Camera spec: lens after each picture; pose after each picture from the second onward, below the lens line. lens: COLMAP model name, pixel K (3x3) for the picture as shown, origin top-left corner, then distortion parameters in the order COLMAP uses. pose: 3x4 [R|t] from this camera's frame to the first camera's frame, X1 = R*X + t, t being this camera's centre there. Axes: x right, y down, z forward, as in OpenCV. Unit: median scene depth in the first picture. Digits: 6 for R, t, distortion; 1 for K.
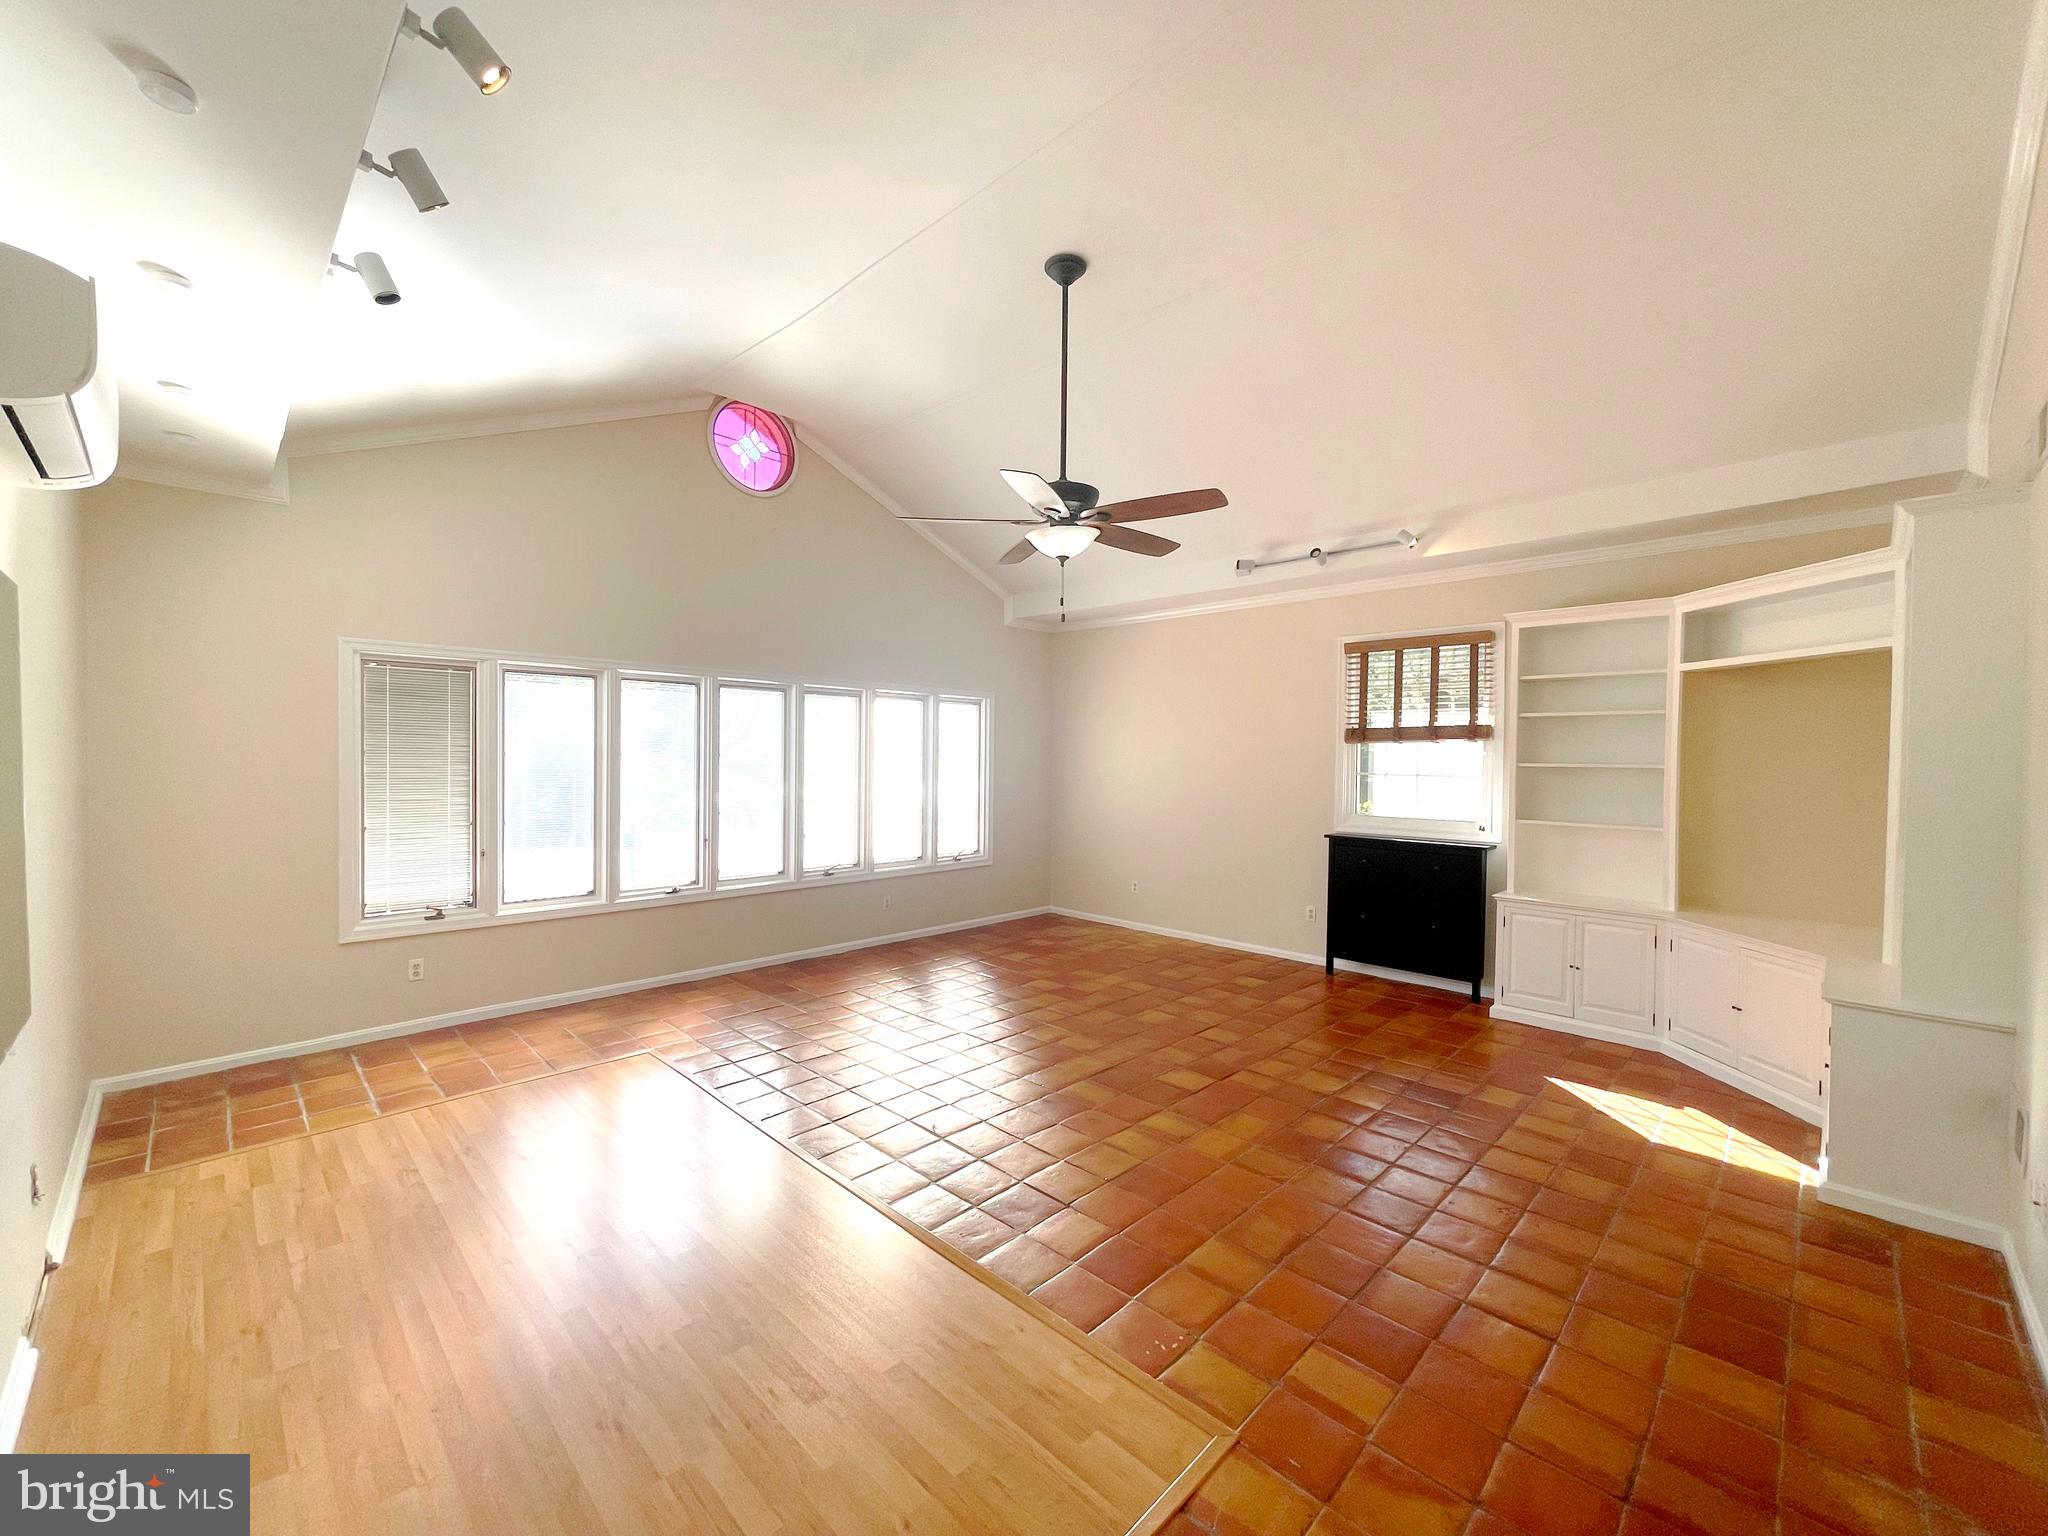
lens RADIAL K [[825.6, 0, 1022.3], [0, 825.6, 768.1], [0, 0, 1]] dist [0.000584, -0.004335]
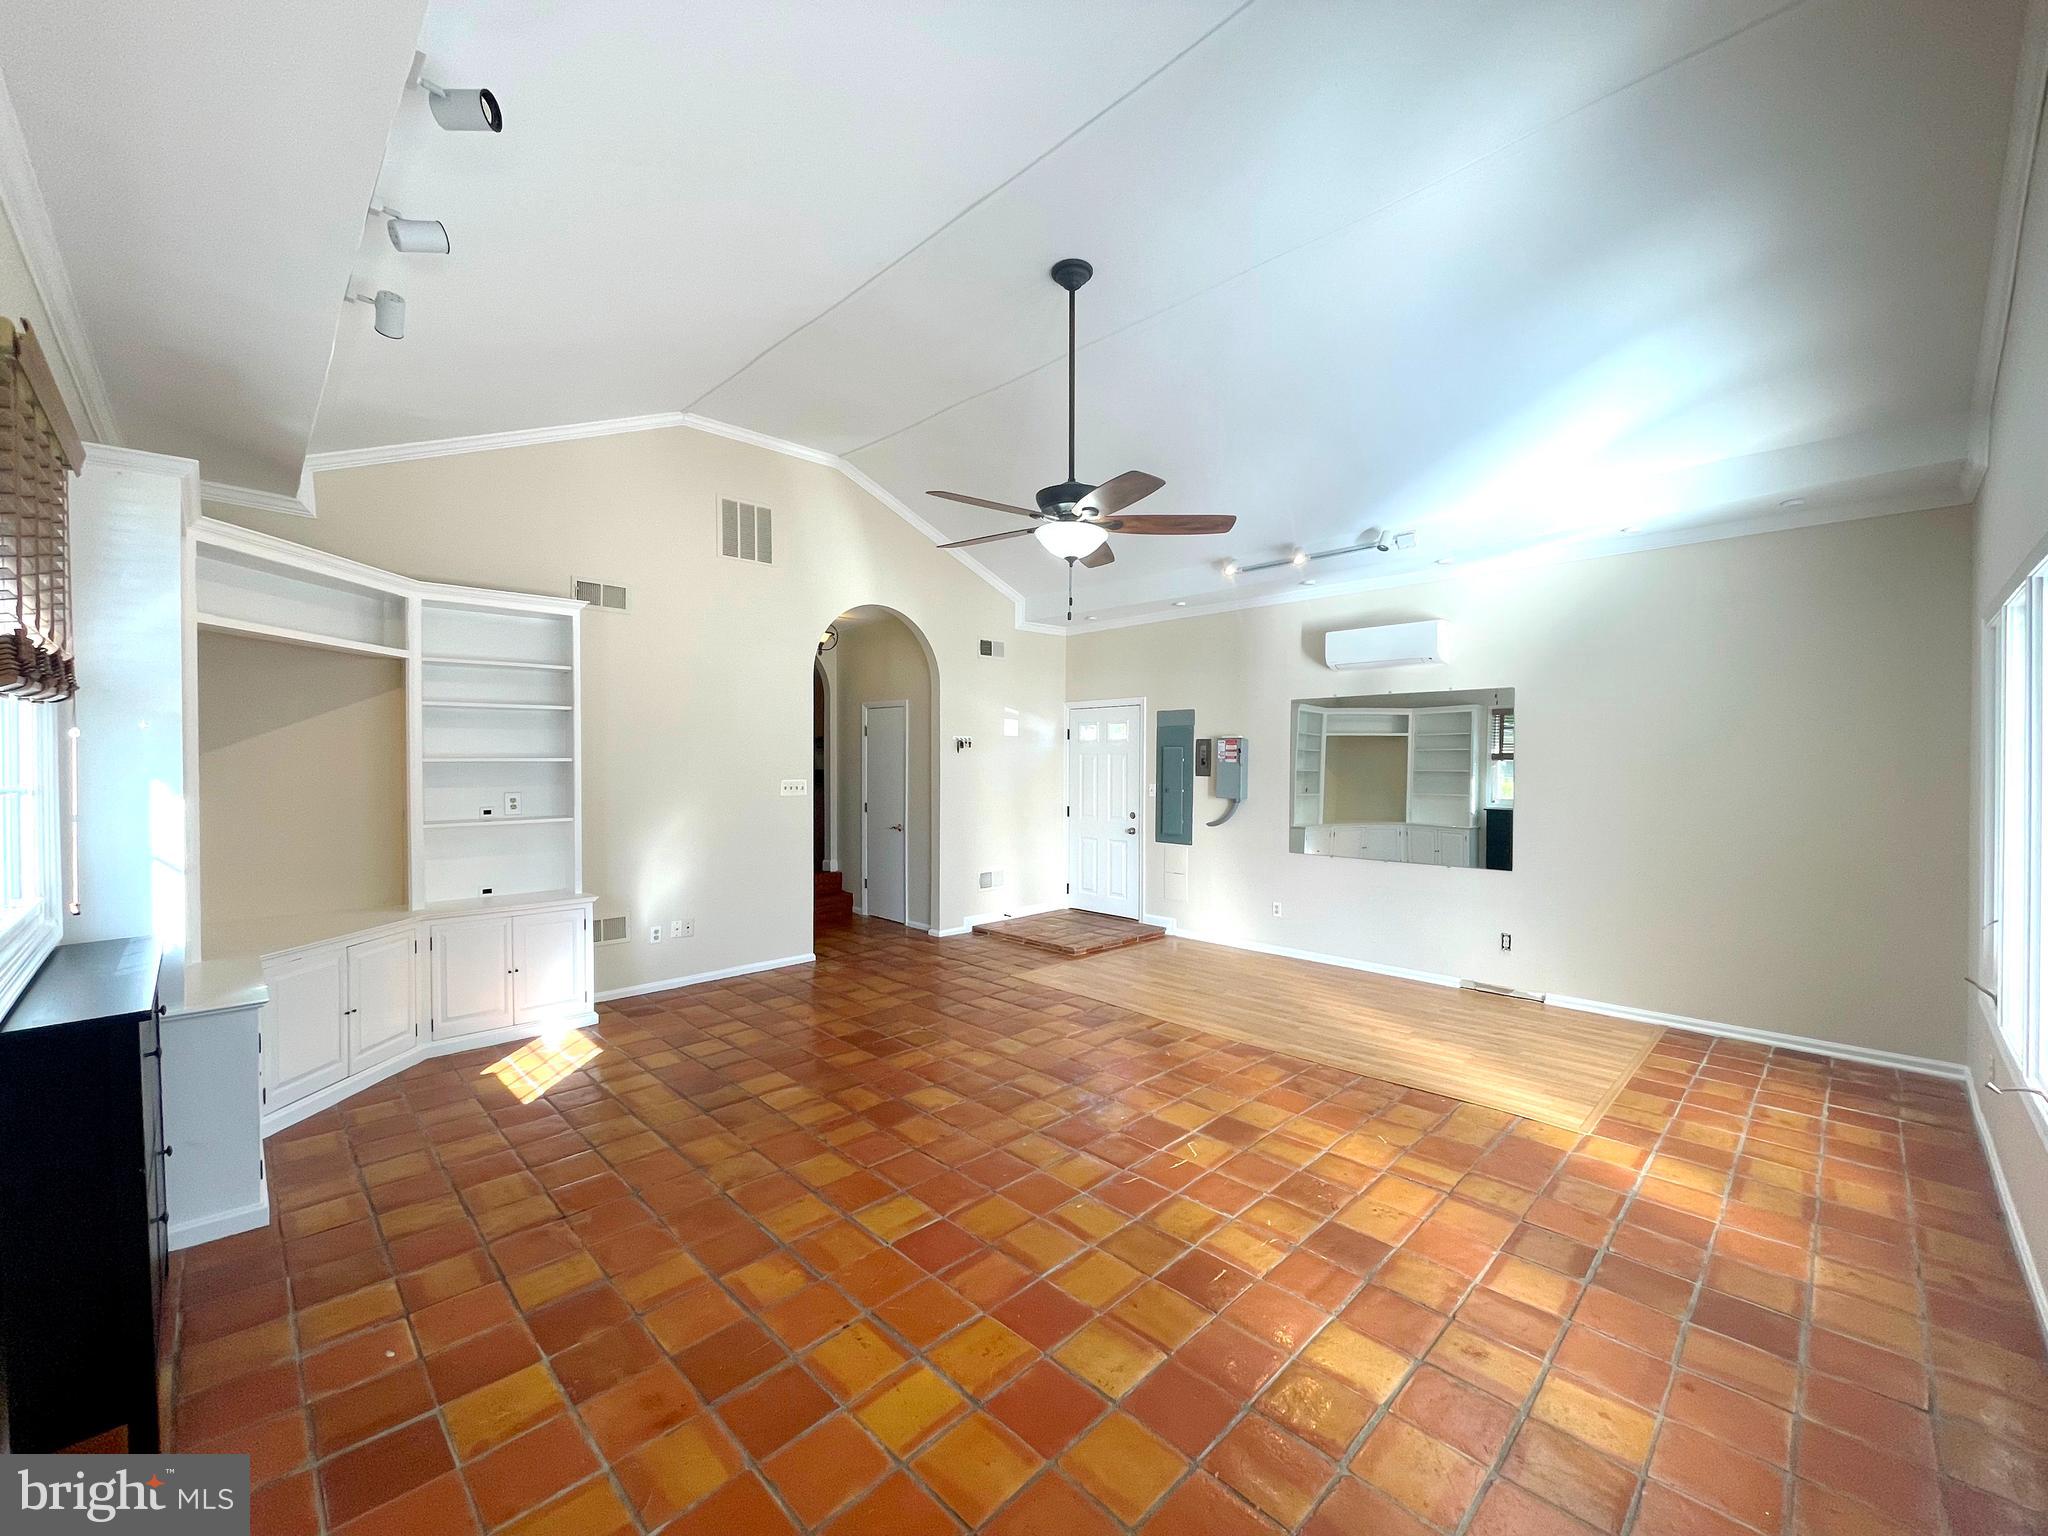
lens RADIAL K [[815.6, 0, 1024.0], [0, 815.6, 768.0], [0, 0, 1]] dist [0.001544, 0.000037]
pose [[-0.999847, -0.011897, 0.012811, 0.064800], [-0.011577, 0.999626, 0.024769, -0.015454], [-0.013100, 0.024617, -0.999611, 1.441655]]
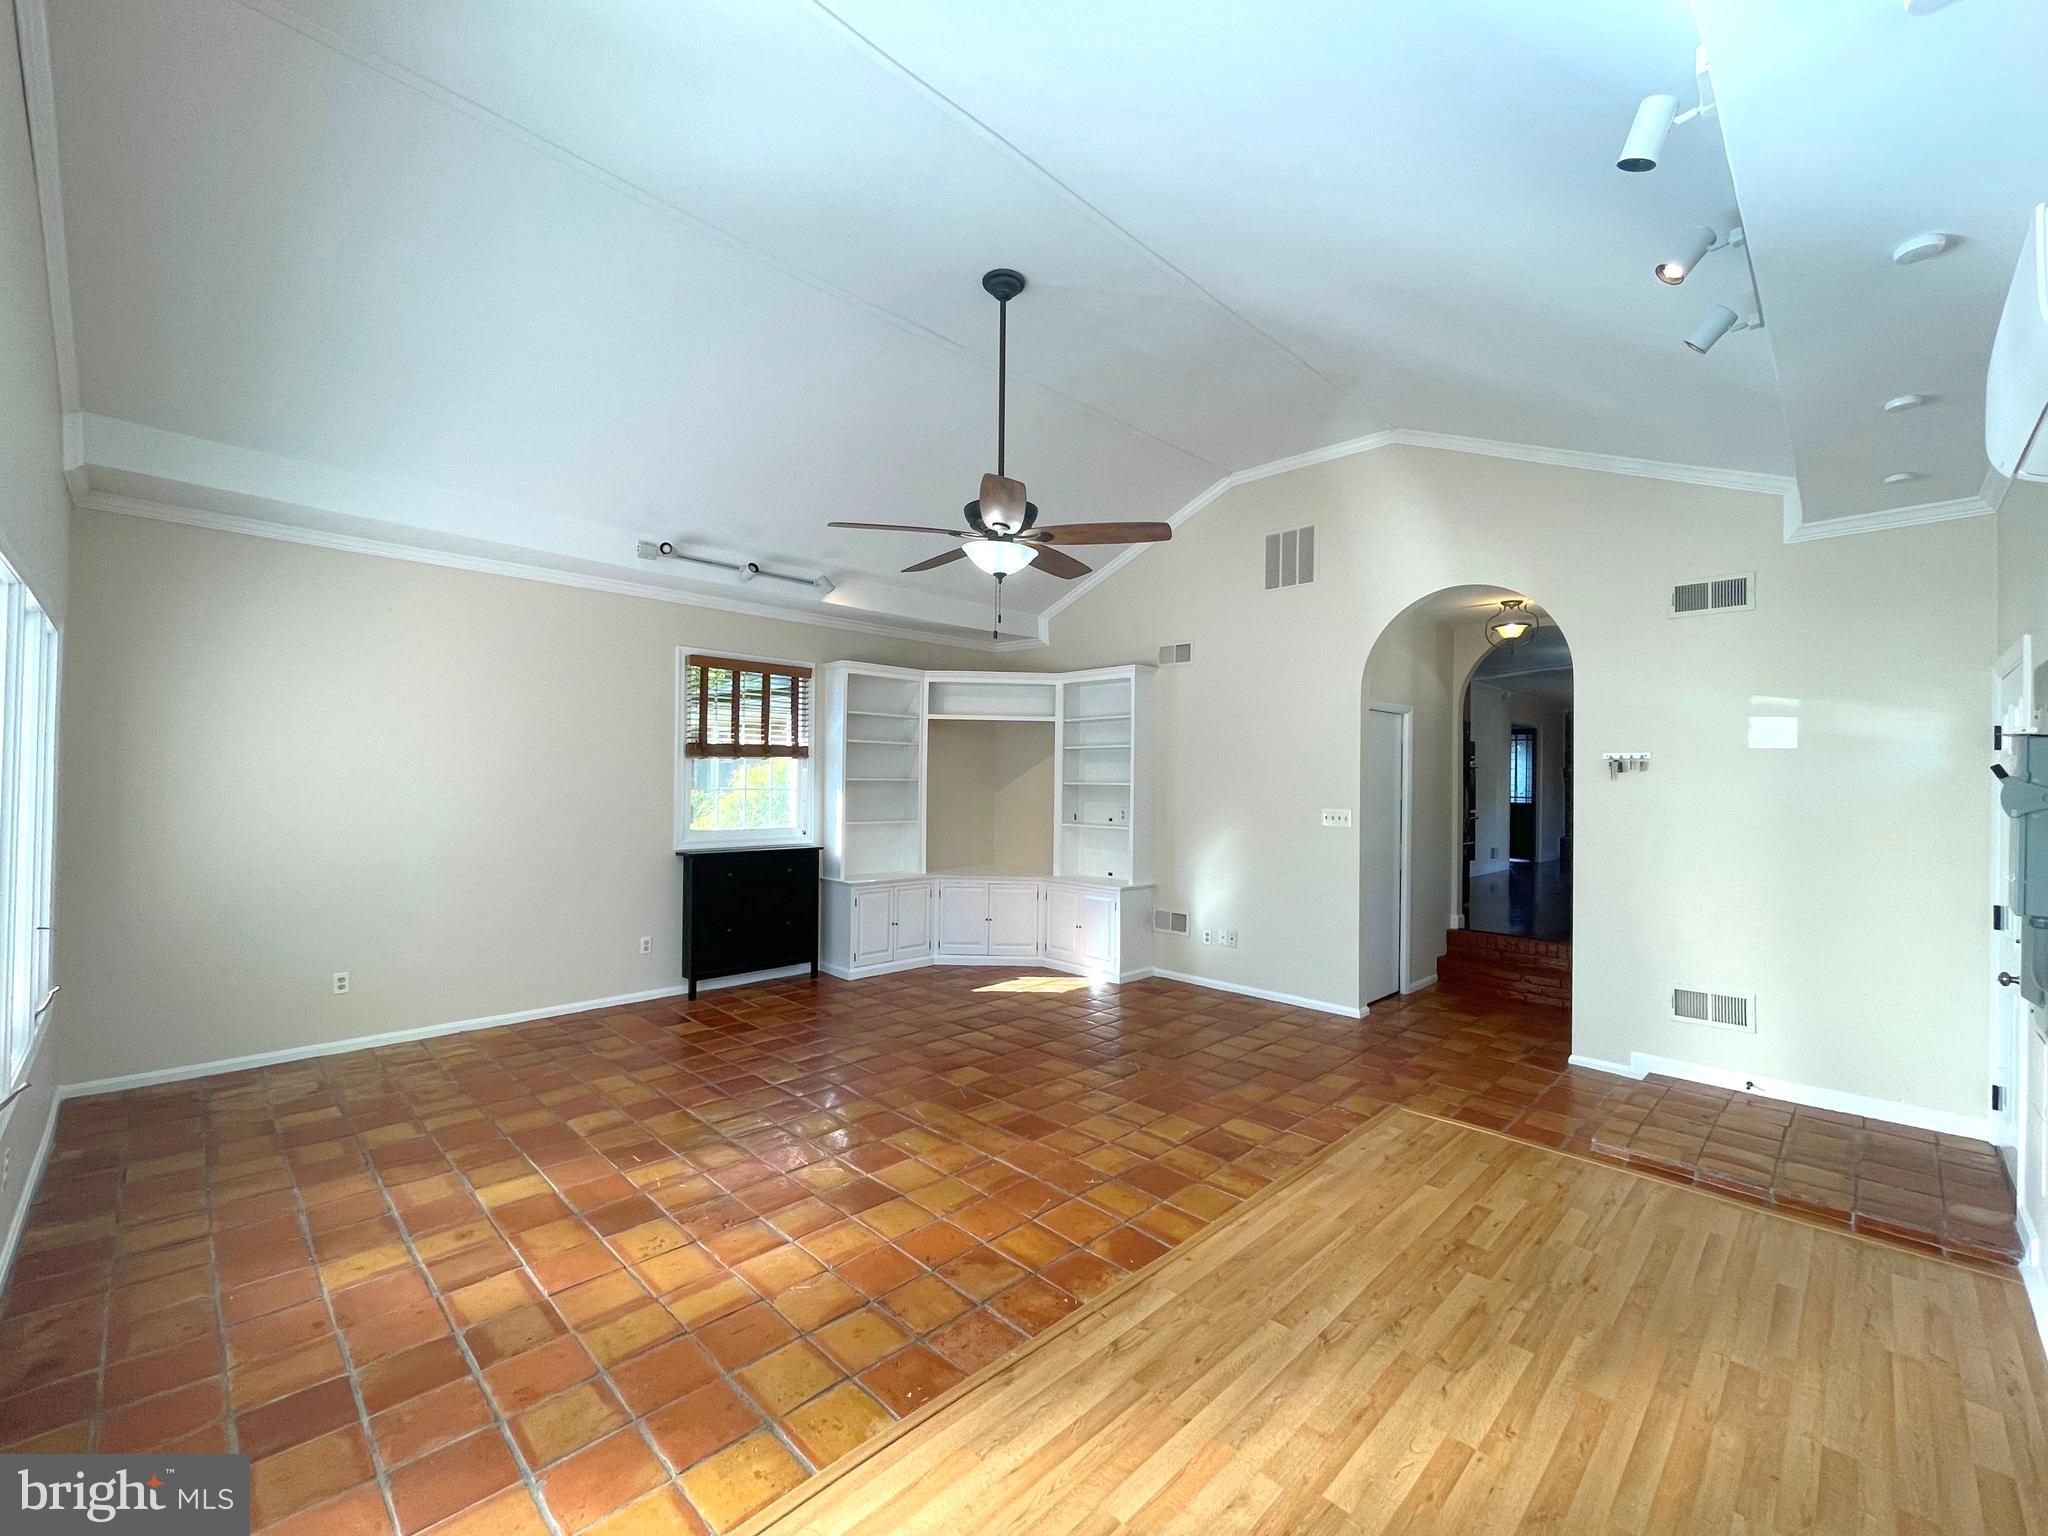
lens RADIAL K [[847.5, 0, 1024.0], [0, 847.5, 768.0], [0, 0, 1]] dist [0.000975, -0.000176]
pose [[-0.000443, 0.003329, 0.999994, -0.686161], [0.001284, 0.999994, -0.003328, -0.016170], [-0.999999, 0.001282, -0.000448, 0.698179]]
